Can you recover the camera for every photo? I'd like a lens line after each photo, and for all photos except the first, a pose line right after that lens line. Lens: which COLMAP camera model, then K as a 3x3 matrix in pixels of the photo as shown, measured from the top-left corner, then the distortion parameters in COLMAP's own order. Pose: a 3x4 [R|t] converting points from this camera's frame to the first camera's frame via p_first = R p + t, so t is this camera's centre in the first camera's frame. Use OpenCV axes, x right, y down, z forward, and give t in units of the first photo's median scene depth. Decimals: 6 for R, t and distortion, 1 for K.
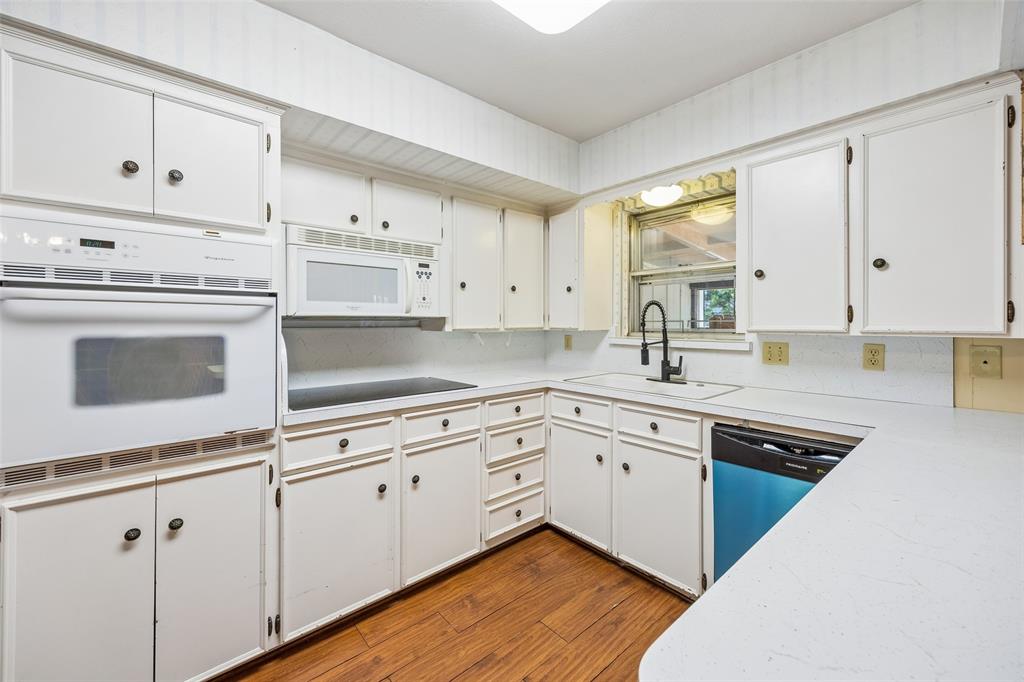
lens RADIAL K [[395.5, 0, 498.1], [0, 395.5, 321.7], [0, 0, 1]] dist [-0.004641, 0.000392]
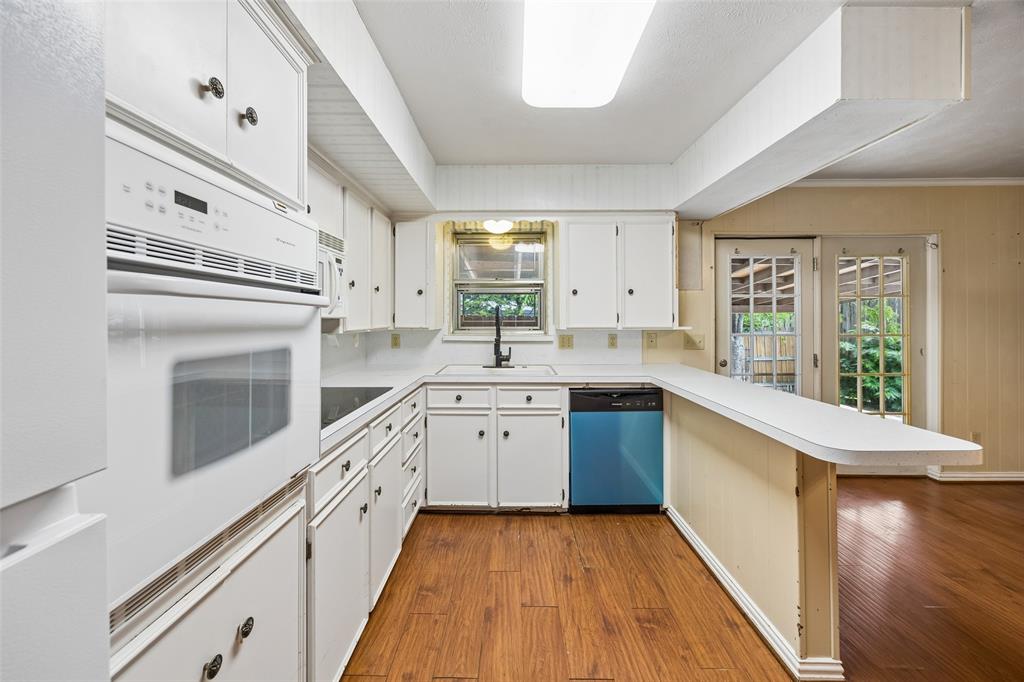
lens RADIAL K [[395.5, 0, 494.0], [0, 395.5, 315.8], [0, 0, 1]] dist [-0.004641, 0.000392]
pose [[0.677362, 0.006981, 0.735617, -0.697082], [-0.001607, 0.999967, -0.008010, -0.012279], [-0.735648, 0.004243, 0.677351, 0.149968]]
